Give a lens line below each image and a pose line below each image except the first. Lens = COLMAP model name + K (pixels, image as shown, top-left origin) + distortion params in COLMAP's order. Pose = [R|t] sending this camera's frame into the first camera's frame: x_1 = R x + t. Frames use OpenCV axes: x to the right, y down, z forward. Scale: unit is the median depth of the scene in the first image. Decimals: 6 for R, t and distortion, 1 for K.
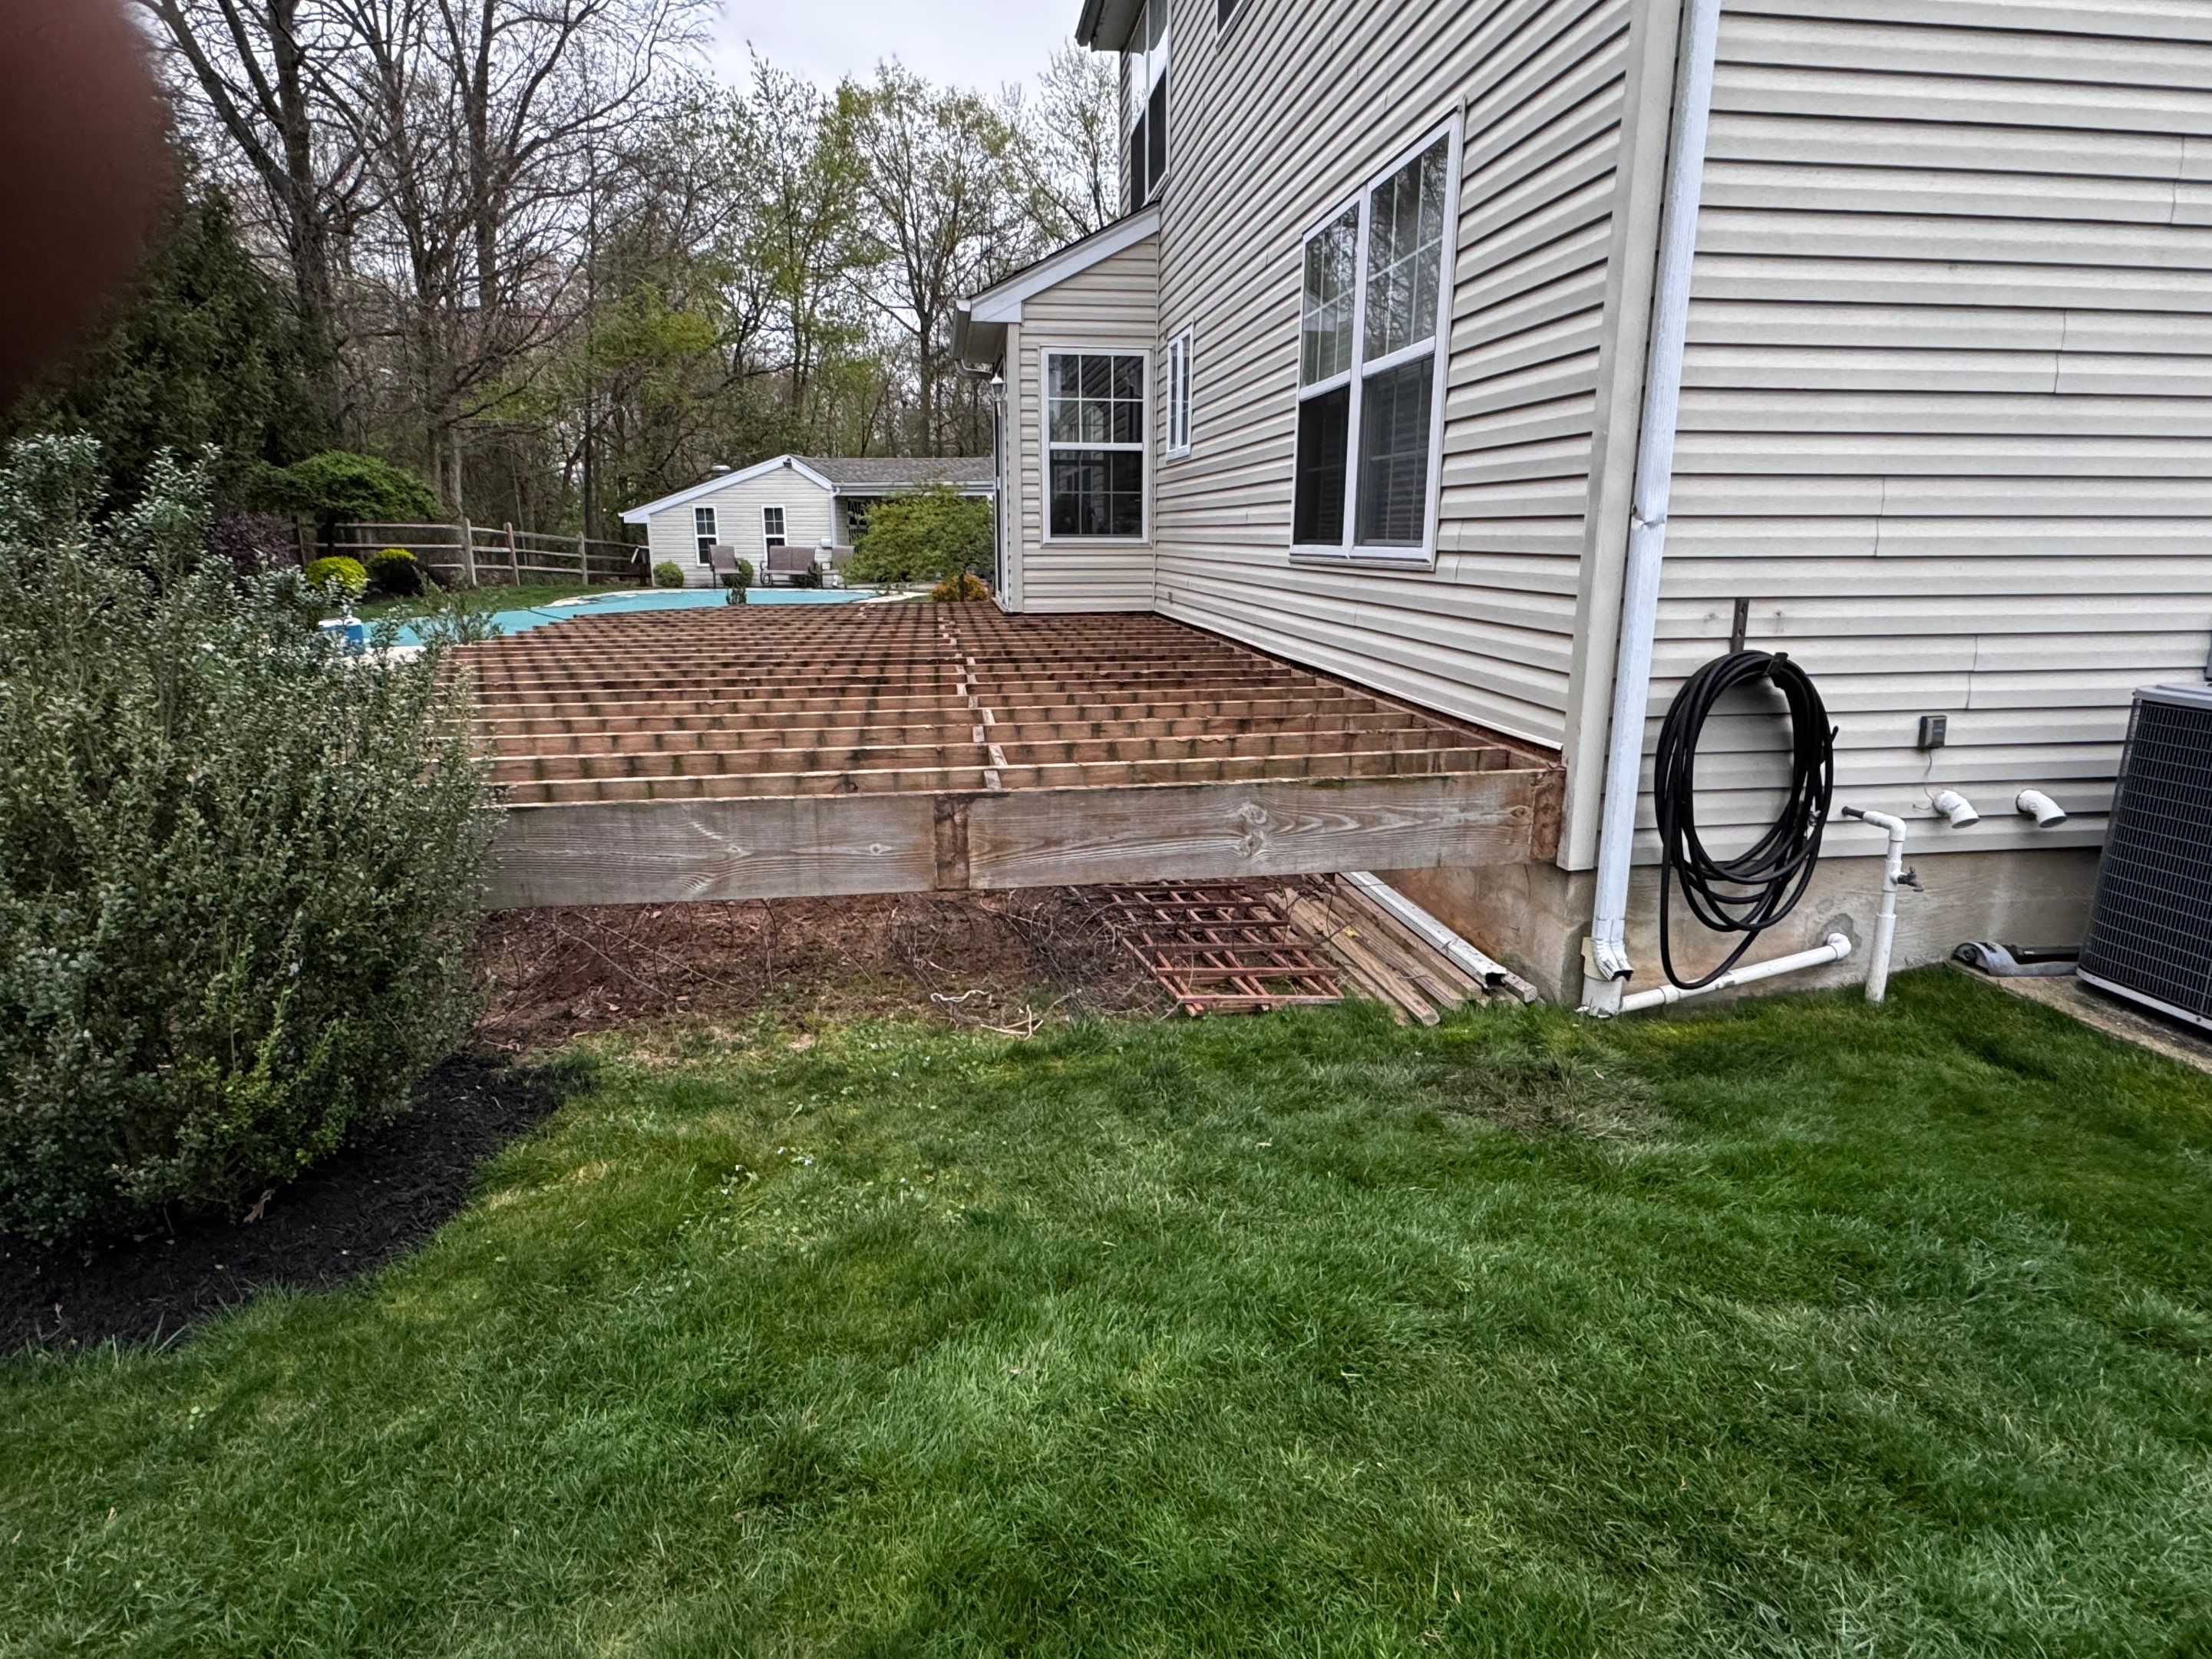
lens RADIAL K [[1211.6, 0, 1098.5], [0, 1211.6, 827.6], [0, 0, 1]] dist [-0.003060, -0.000628]
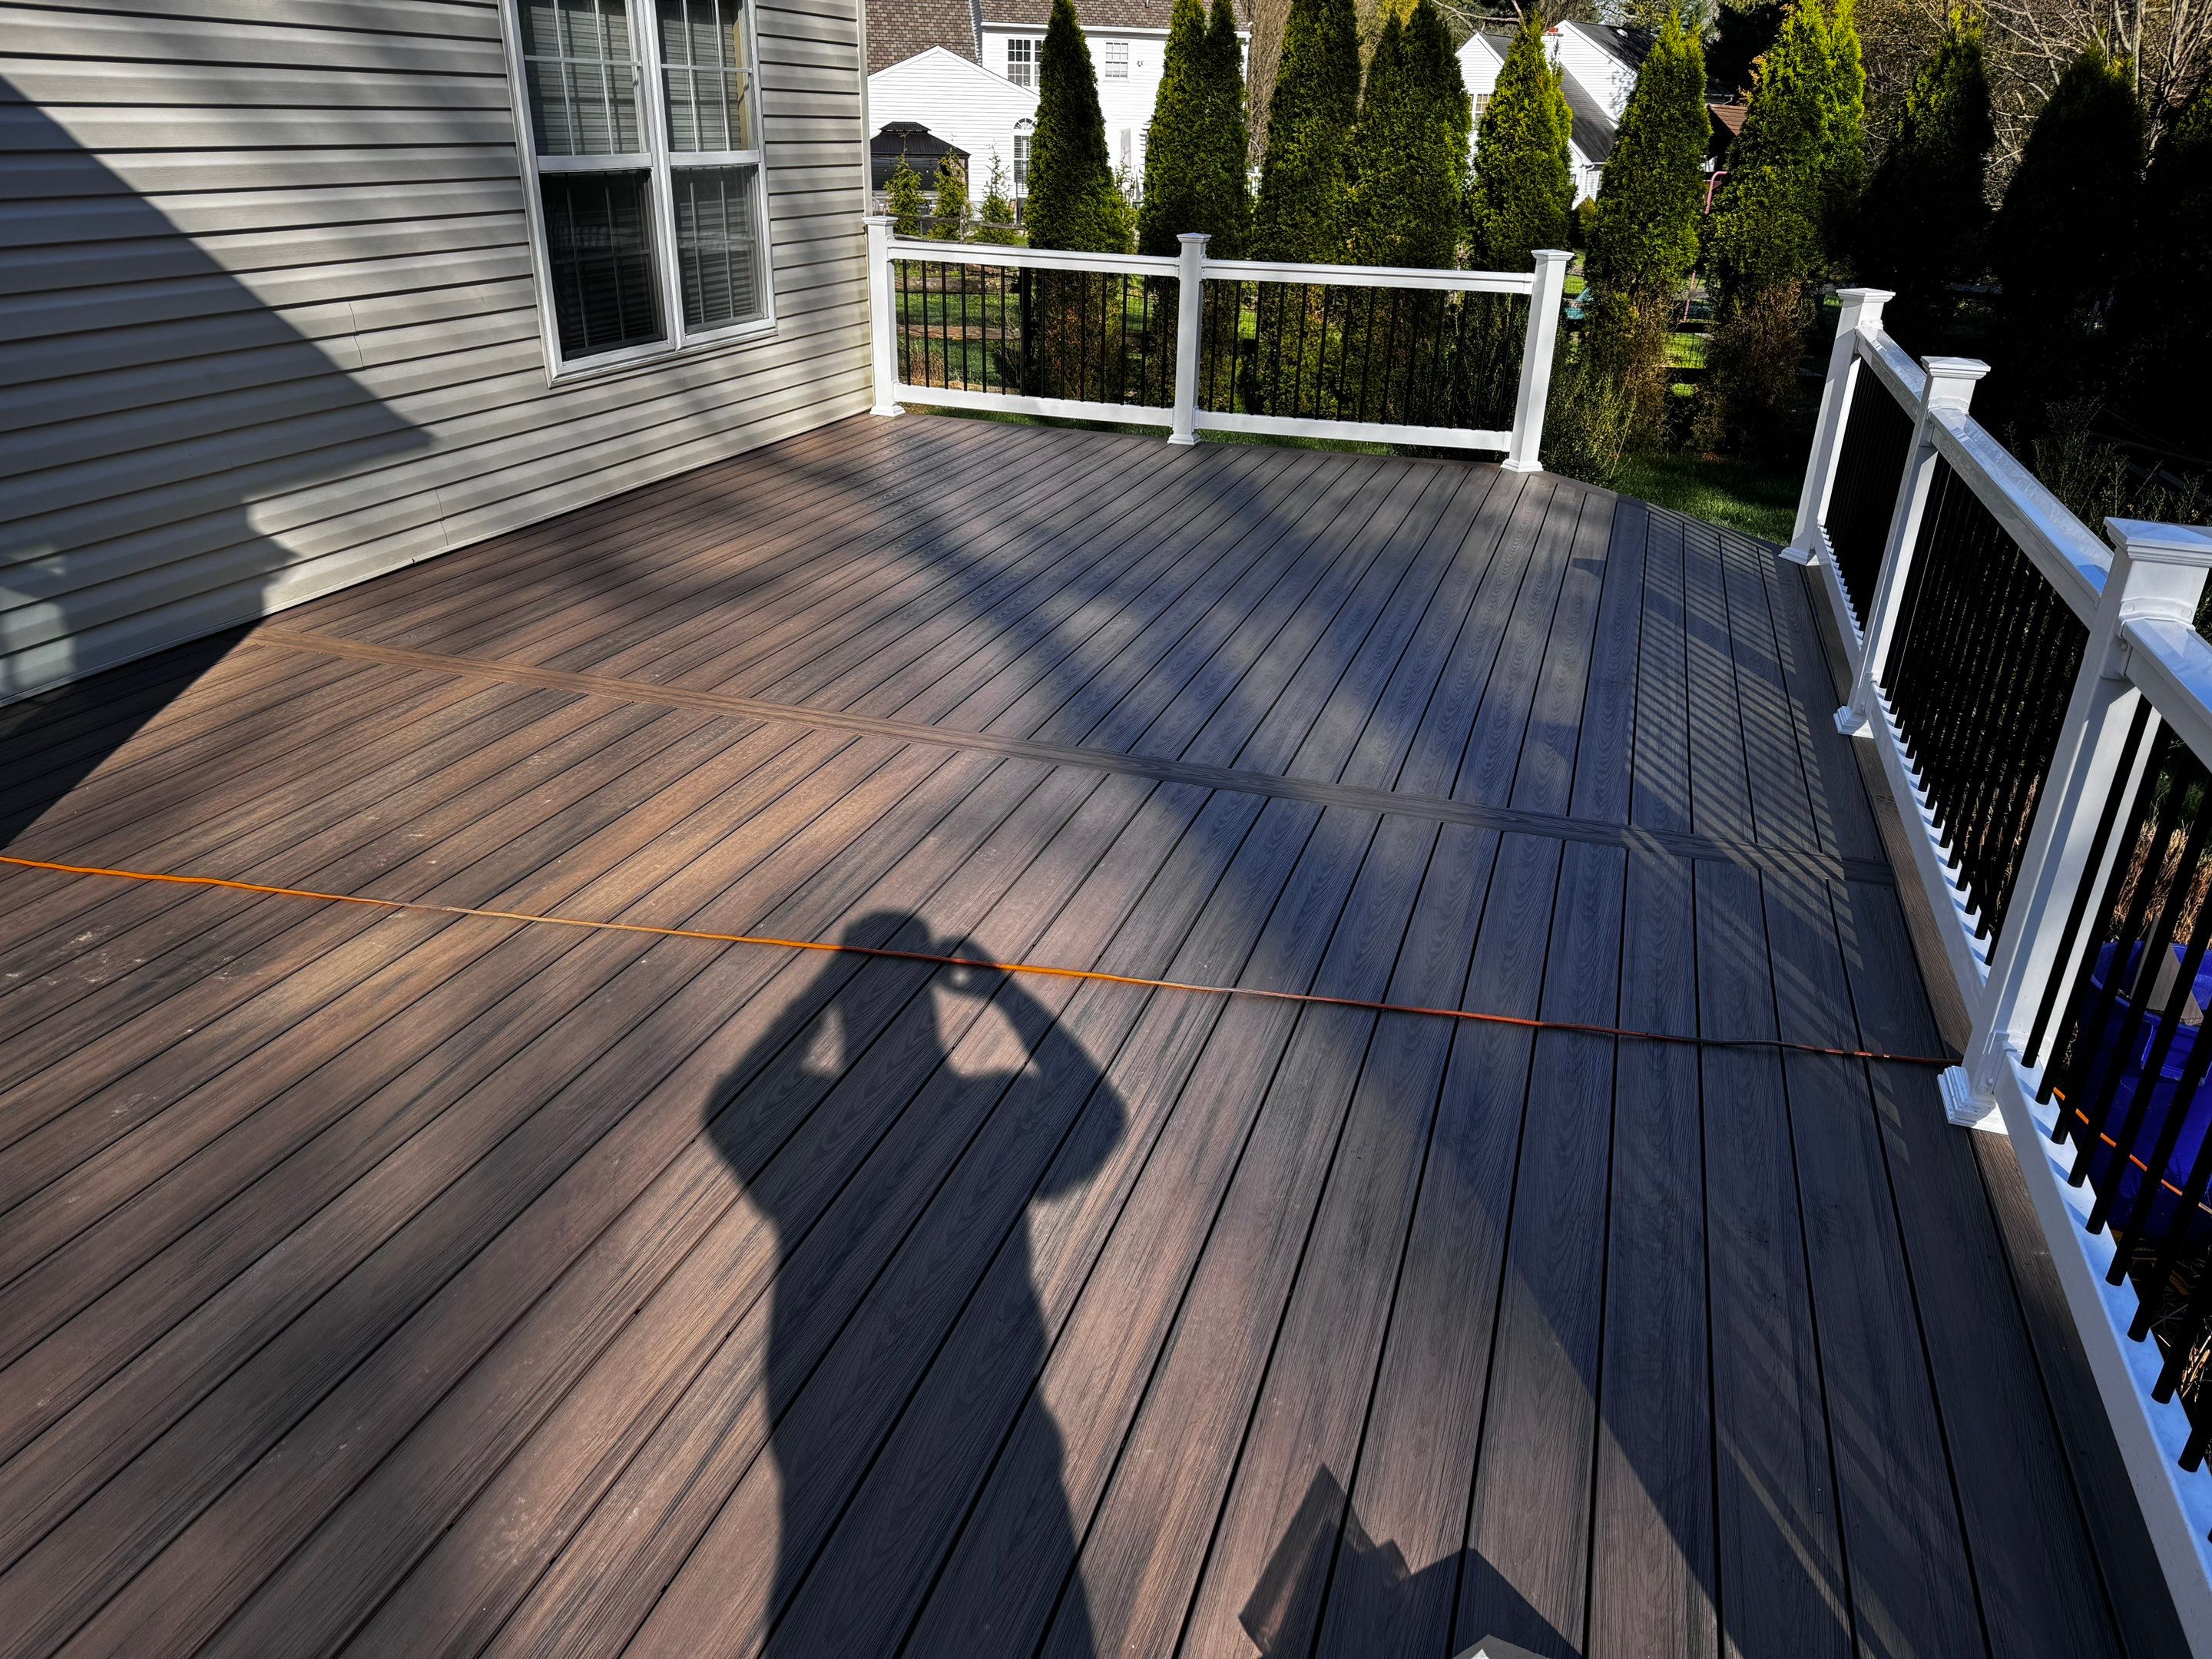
lens RADIAL K [[1554.7, 0, 1102.0], [0, 1554.7, 846.2], [0, 0, 1]] dist [0.051988, -0.060574]
pose [[-0.900263, -0.200685, 0.386331, -0.145795], [0.082386, 0.792840, 0.603836, -0.136650], [-0.427479, 0.575439, -0.697231, 0.417629]]
